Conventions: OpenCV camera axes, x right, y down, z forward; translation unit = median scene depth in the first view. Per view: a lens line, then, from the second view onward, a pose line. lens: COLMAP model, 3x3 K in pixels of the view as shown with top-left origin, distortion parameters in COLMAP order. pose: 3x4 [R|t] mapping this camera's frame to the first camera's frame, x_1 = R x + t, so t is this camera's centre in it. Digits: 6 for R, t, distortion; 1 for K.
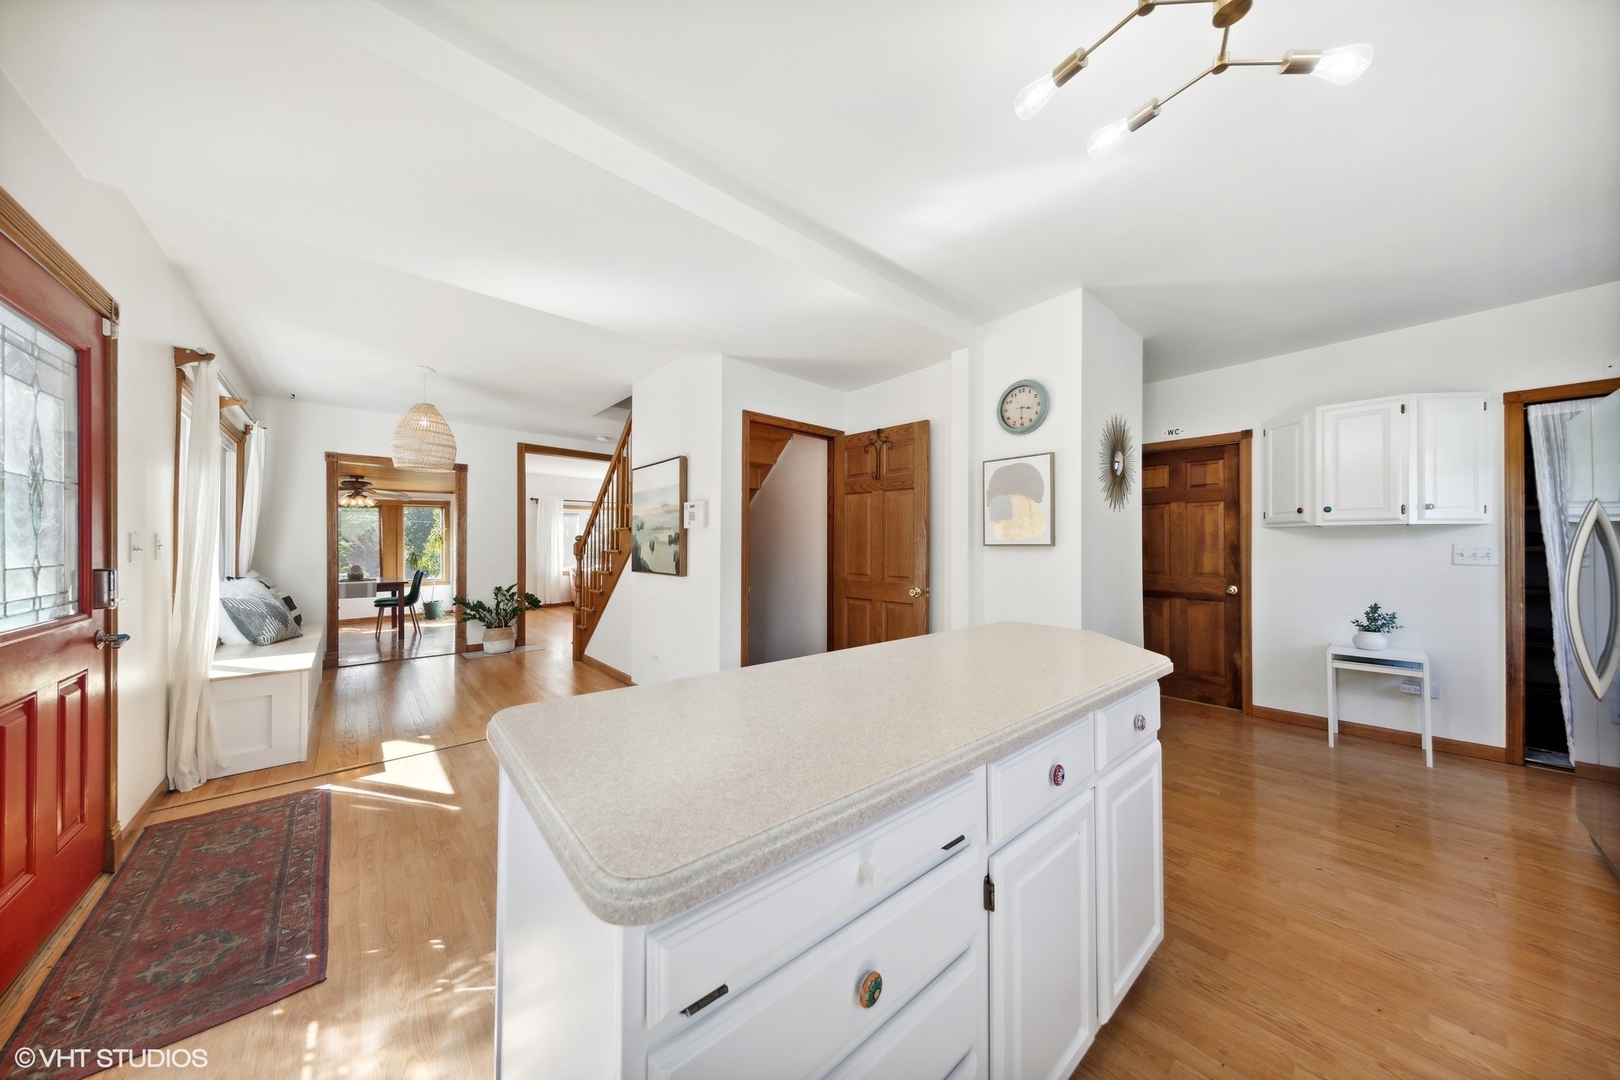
lens RADIAL K [[519.3, 0, 812.8], [0, 519.3, 544.5], [0, 0, 1]] dist [-0.000508, -0.000022]
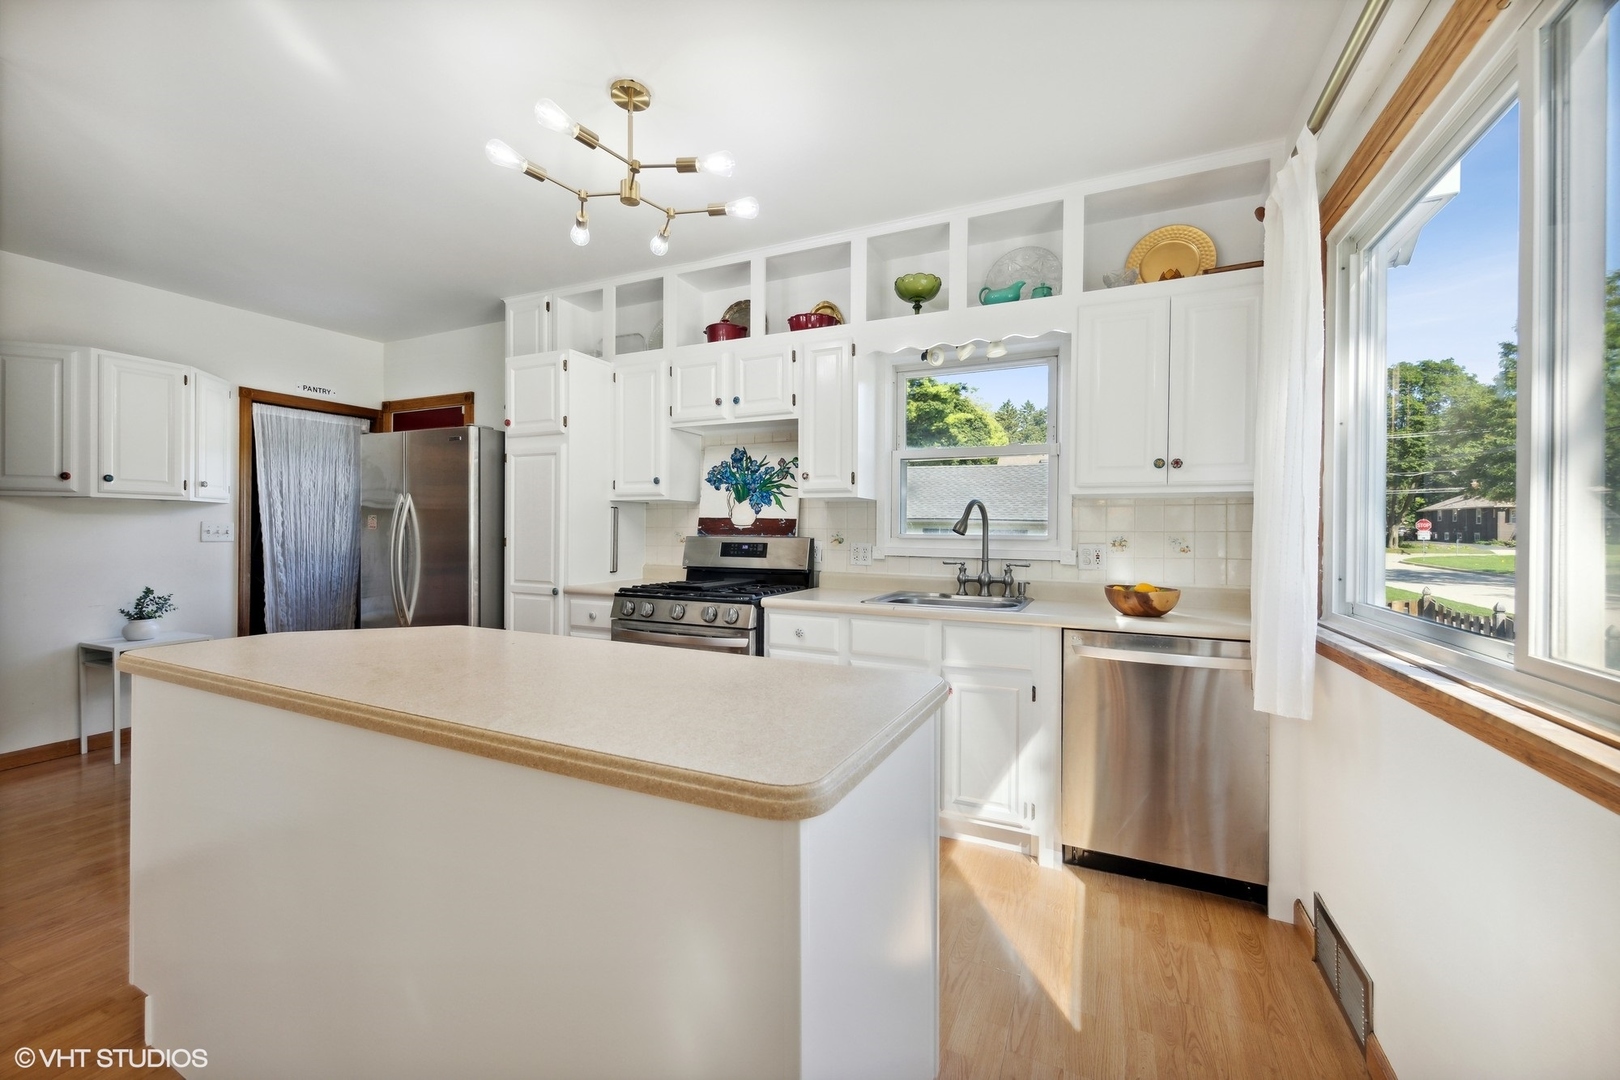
lens RADIAL K [[644.9, 0, 810.1], [0, 644.9, 534.2], [0, 0, 1]] dist [-0.001827, -0.000373]
pose [[-0.415187, -0.012404, 0.909651, -0.418813], [-0.020496, 0.999781, 0.004278, -0.006094], [-0.909505, -0.016868, -0.415350, 0.440518]]
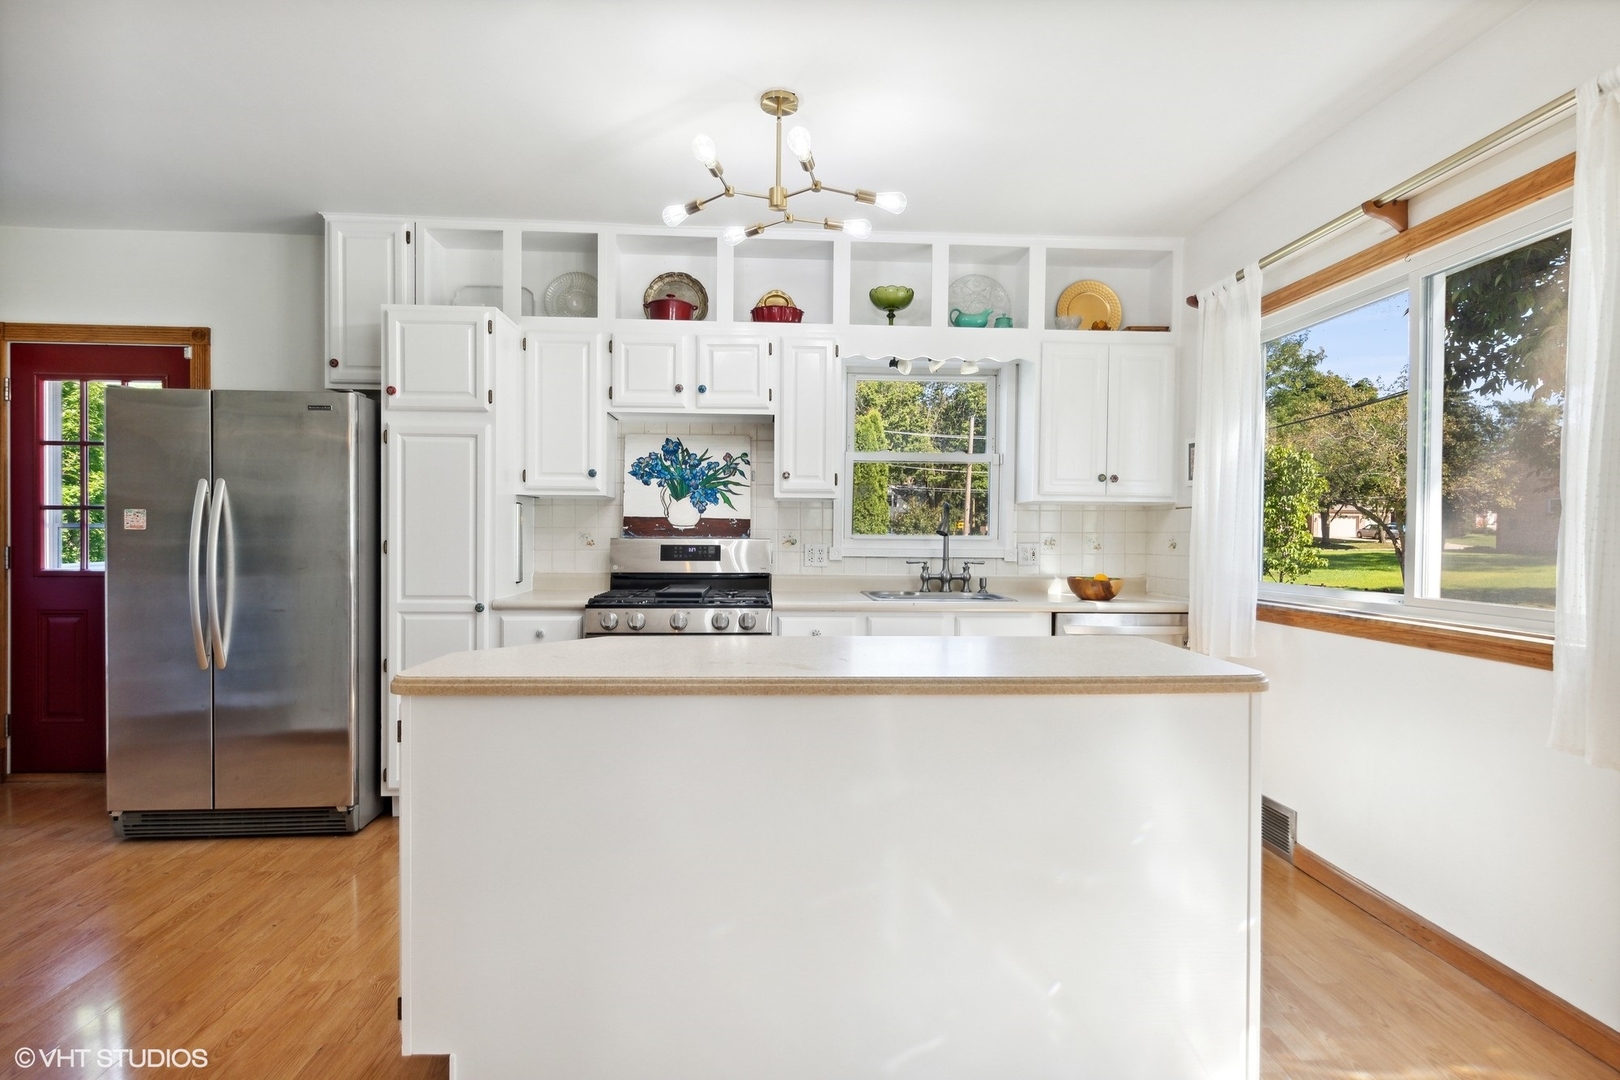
lens RADIAL K [[832.8, 0, 810.3], [0, 832.8, 543.9], [0, 0, 1]] dist [0.000749, -0.000195]
pose [[-0.797198, -0.019070, 0.603416, -0.322095], [-0.018269, 0.999805, 0.007462, -0.000743], [-0.603441, -0.005075, -0.797392, 0.869763]]
